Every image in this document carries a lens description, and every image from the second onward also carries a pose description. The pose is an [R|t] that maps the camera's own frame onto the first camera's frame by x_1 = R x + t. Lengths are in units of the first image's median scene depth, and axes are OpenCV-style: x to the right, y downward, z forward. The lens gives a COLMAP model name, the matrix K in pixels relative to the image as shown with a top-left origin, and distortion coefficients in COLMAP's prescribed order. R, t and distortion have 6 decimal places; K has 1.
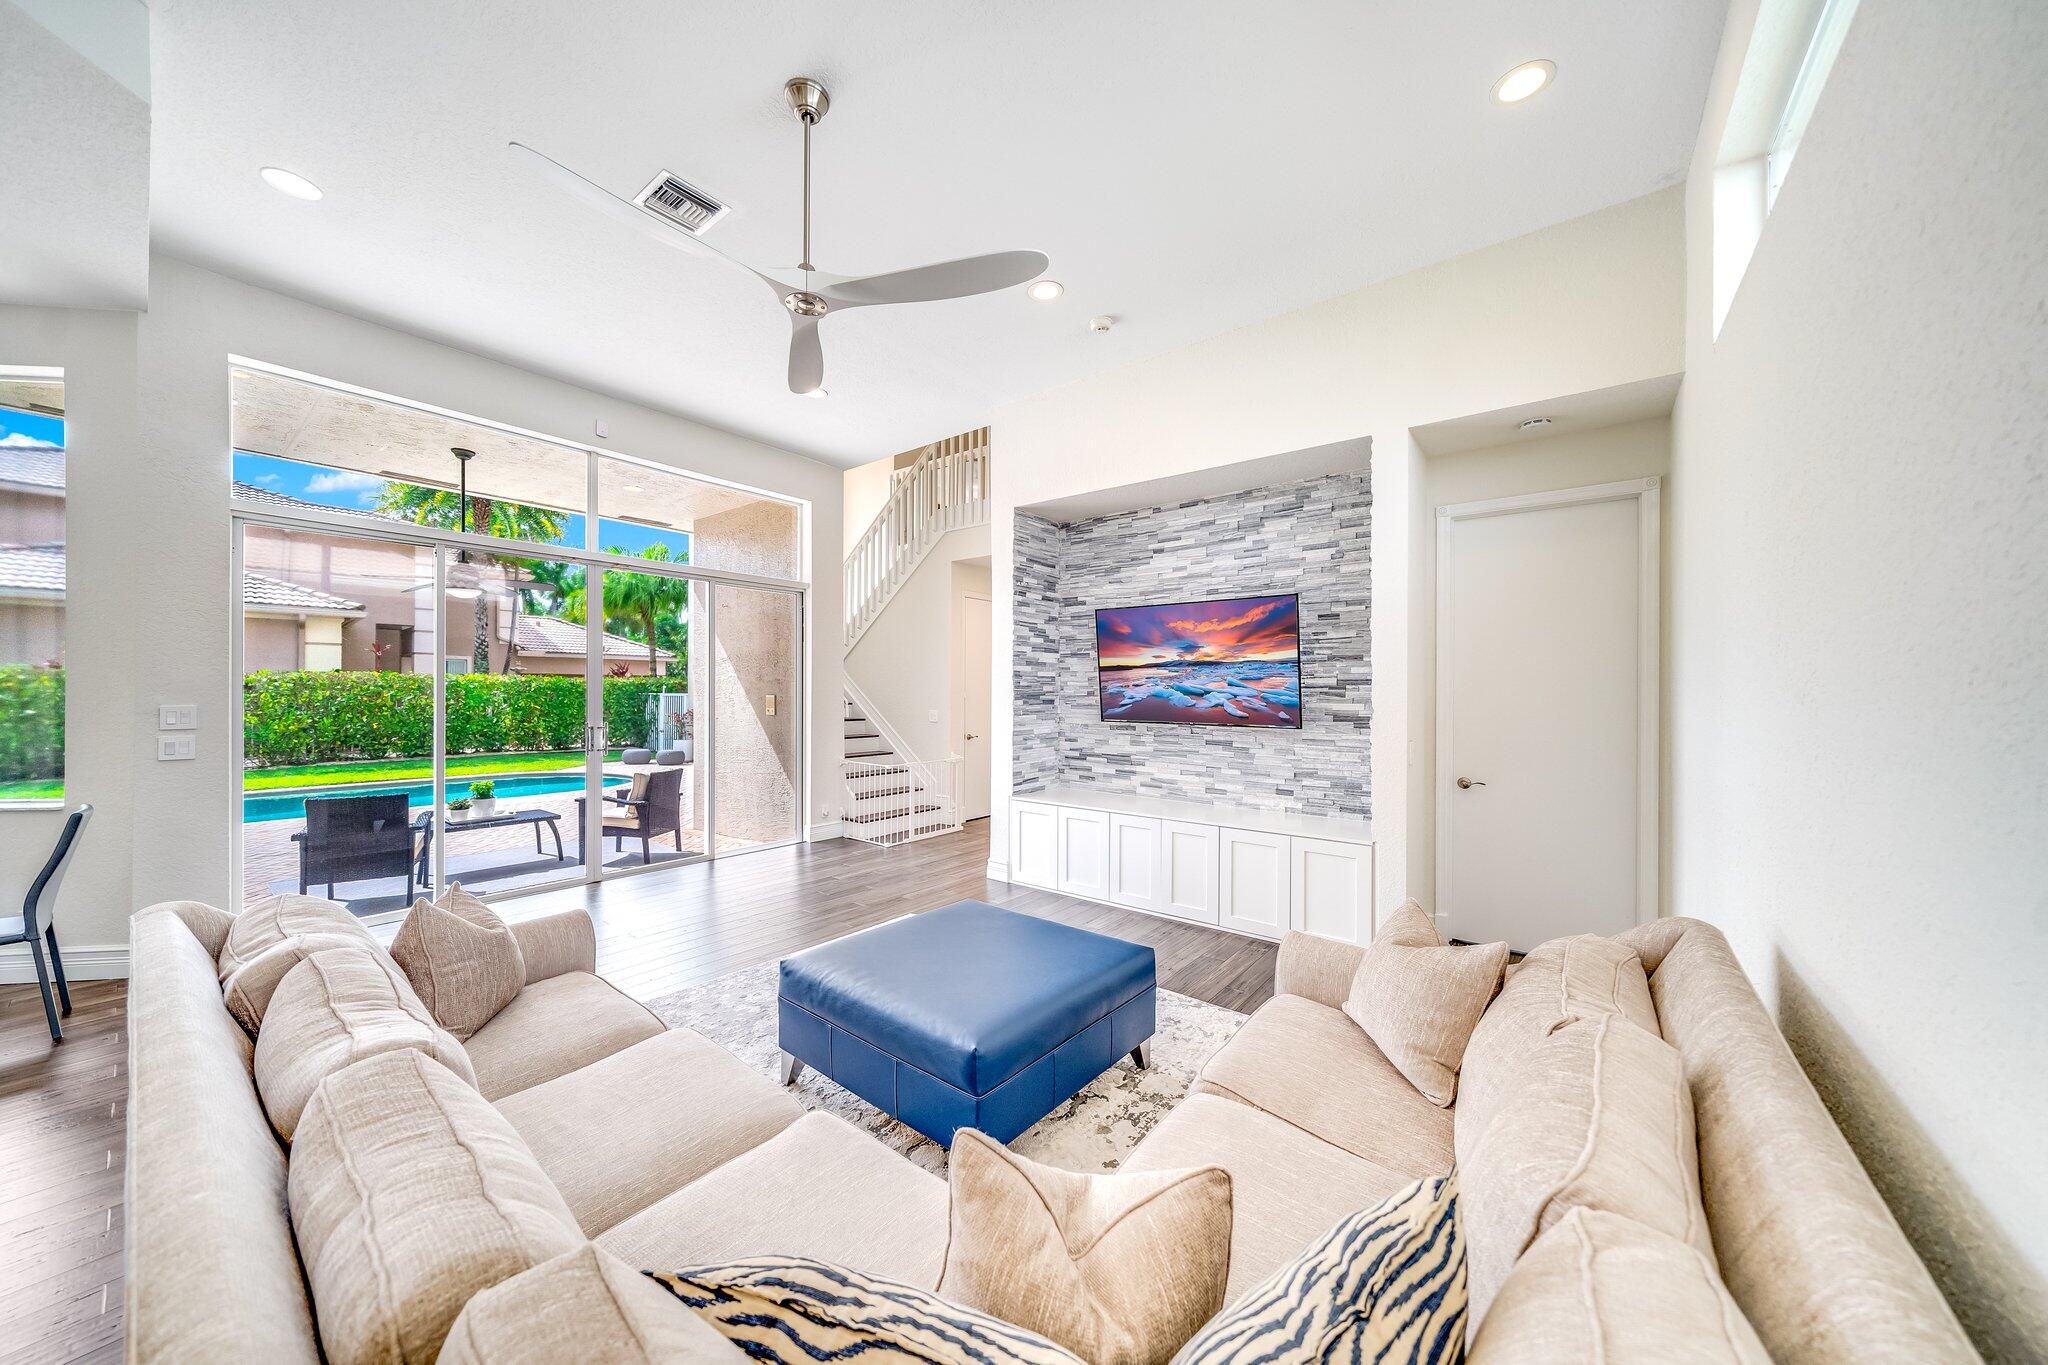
lens RADIAL K [[700.7, 0, 1016.5], [0, 700.7, 694.8], [0, 0, 1]] dist [-0.000448, -0.000007]
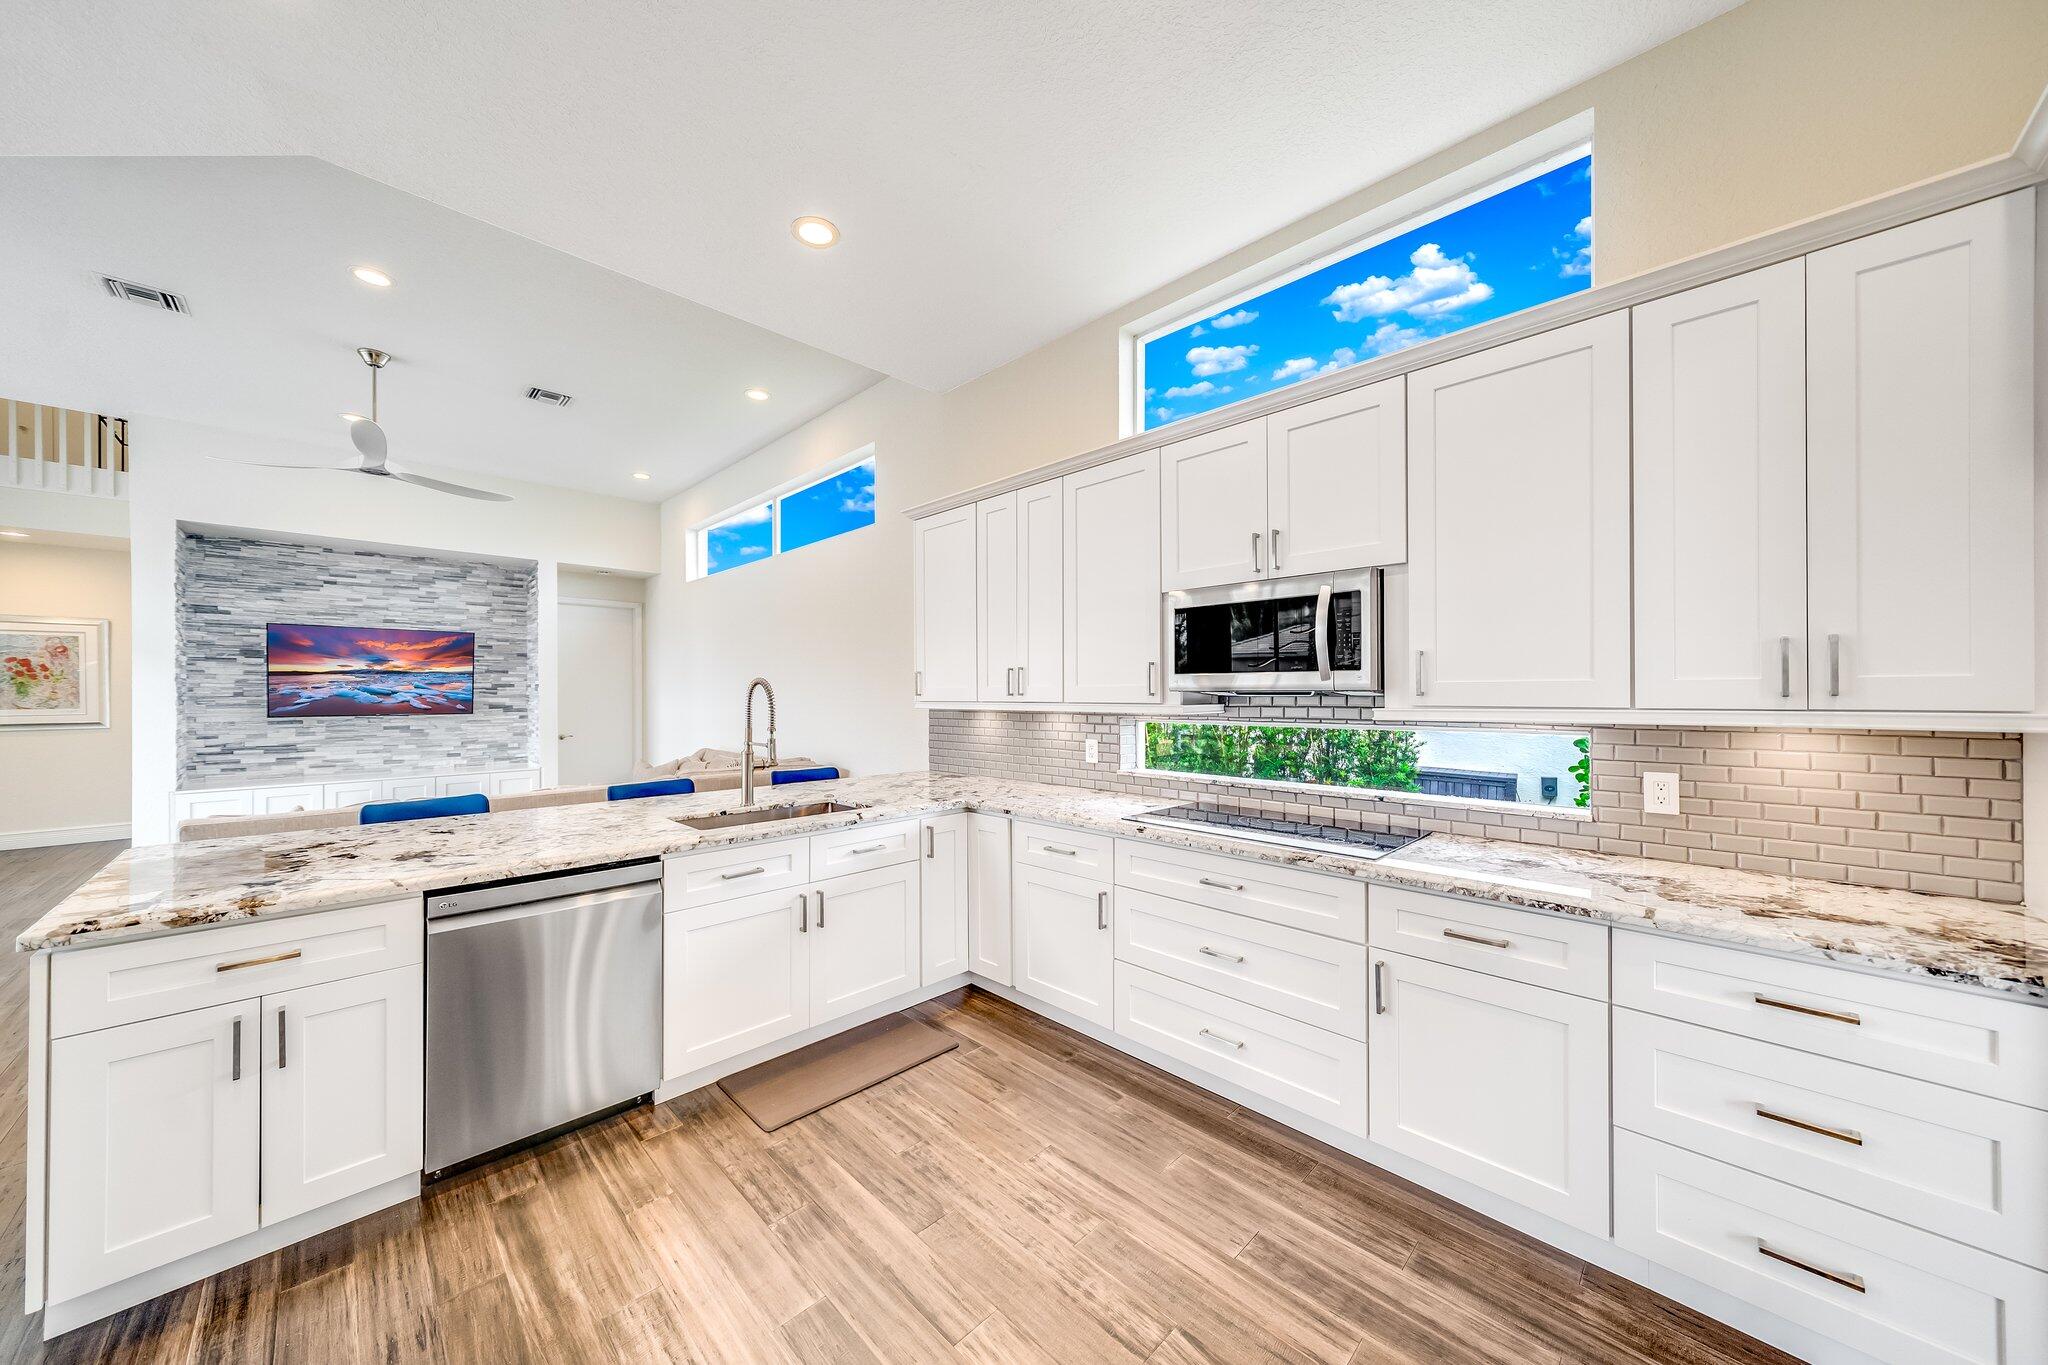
lens RADIAL K [[704.4, 0, 1013.1], [0, 704.4, 689.5], [0, 0, 1]] dist [0.000179, -0.000023]
pose [[0.113020, -0.004603, 0.993582, -0.994257], [0.005286, 0.999978, 0.004031, -0.008476], [-0.993579, 0.004797, 0.113042, -0.411001]]
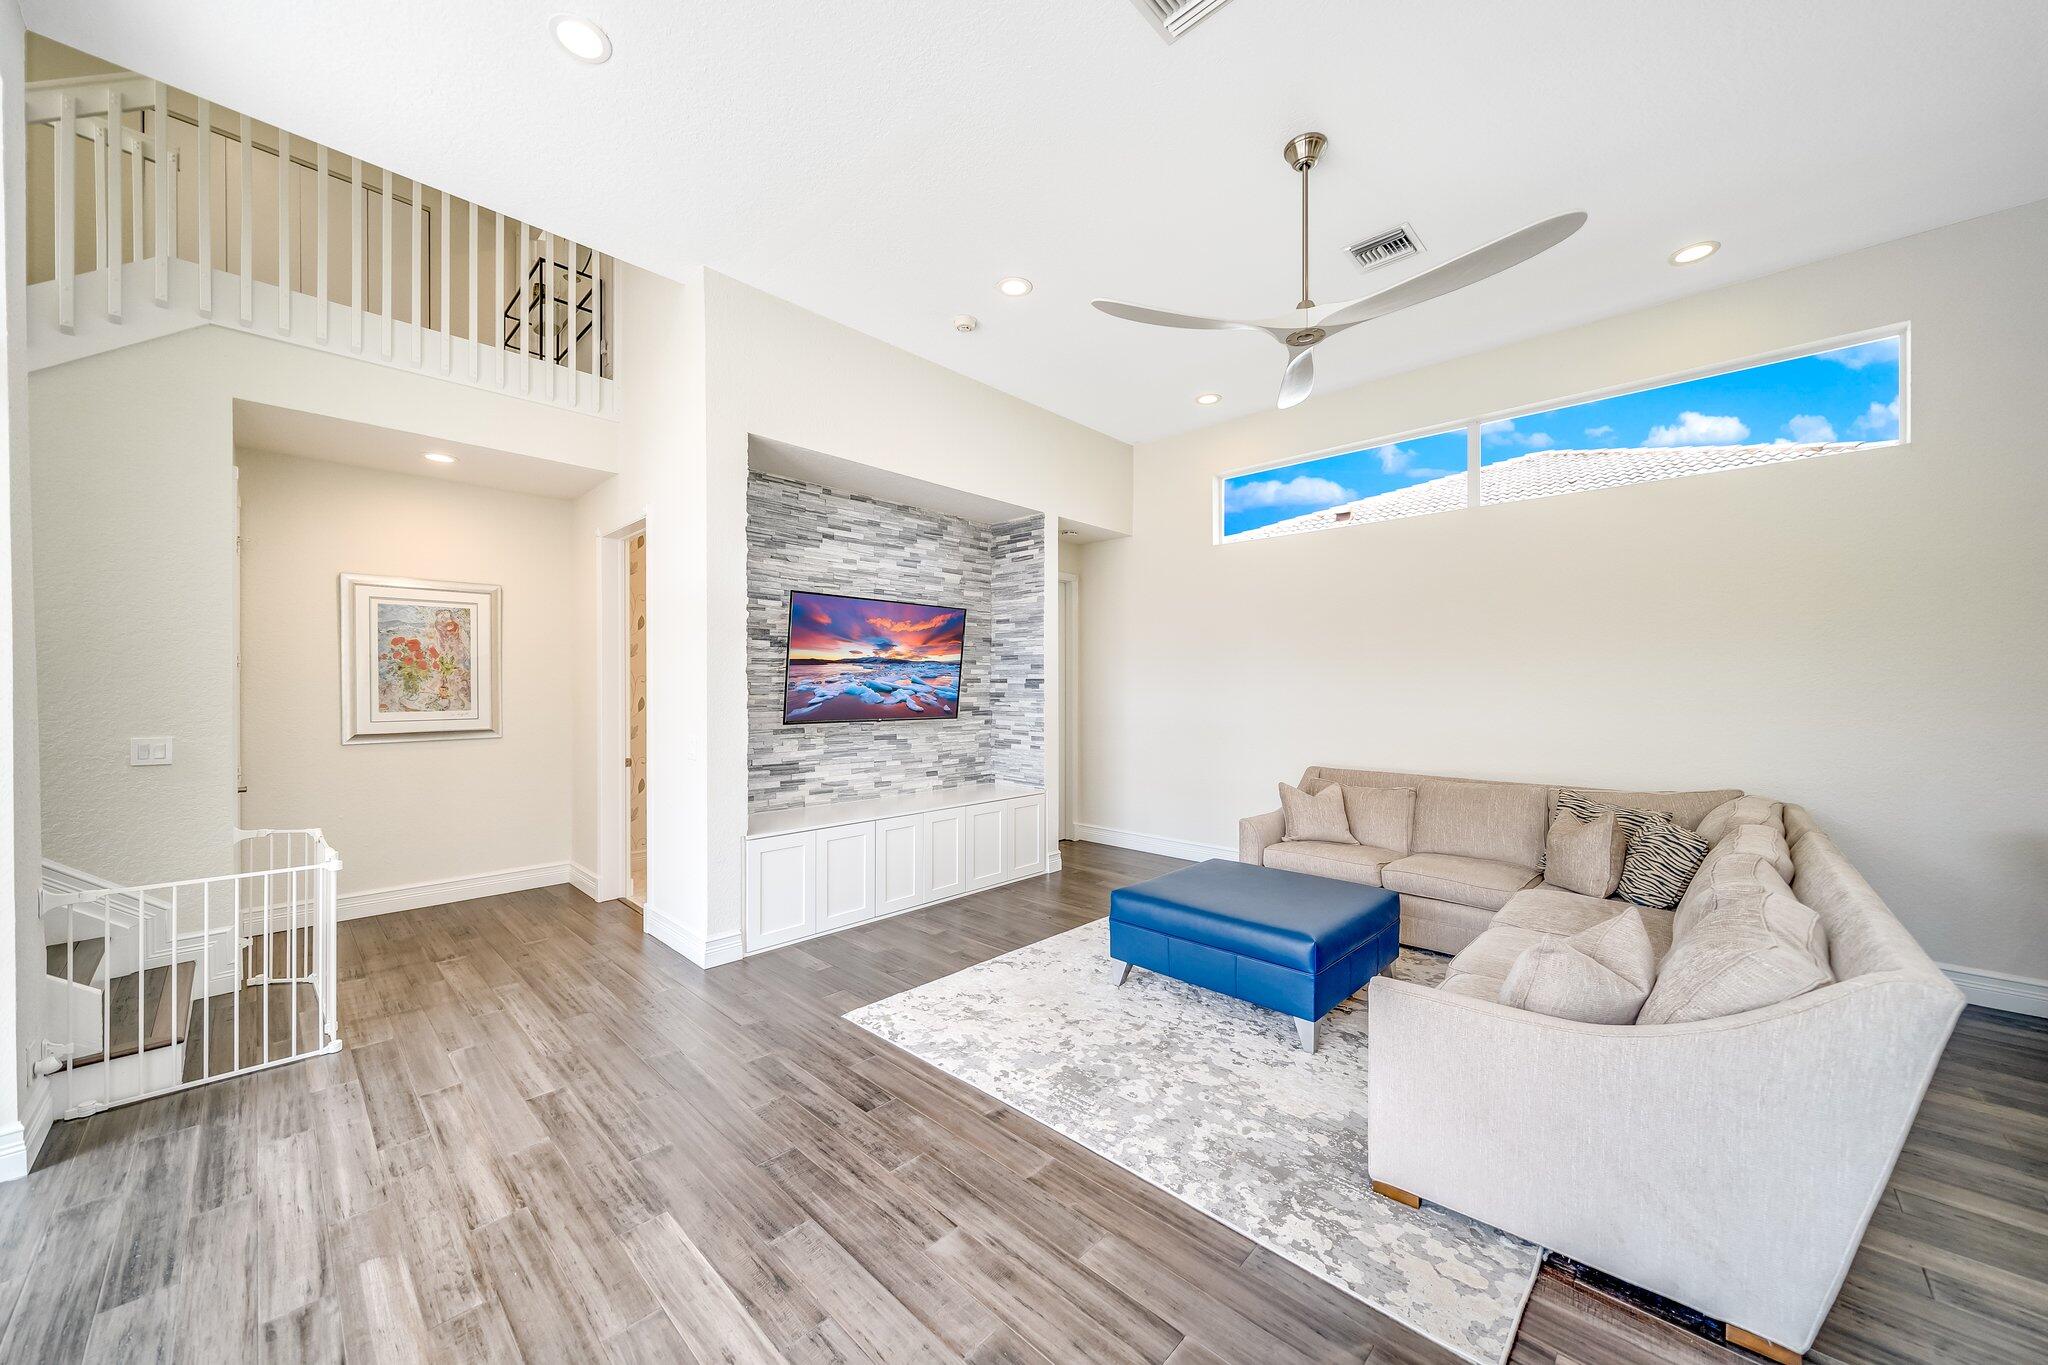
lens RADIAL K [[736.8, 0, 1012.3], [0, 736.8, 687.5], [0, 0, 1]] dist [-0.000477, -0.000078]
pose [[0.085427, -0.007040, 0.996320, -0.790317], [0.001323, 0.999975, 0.006952, -0.013196], [-0.996344, 0.000724, 0.085434, 0.715301]]
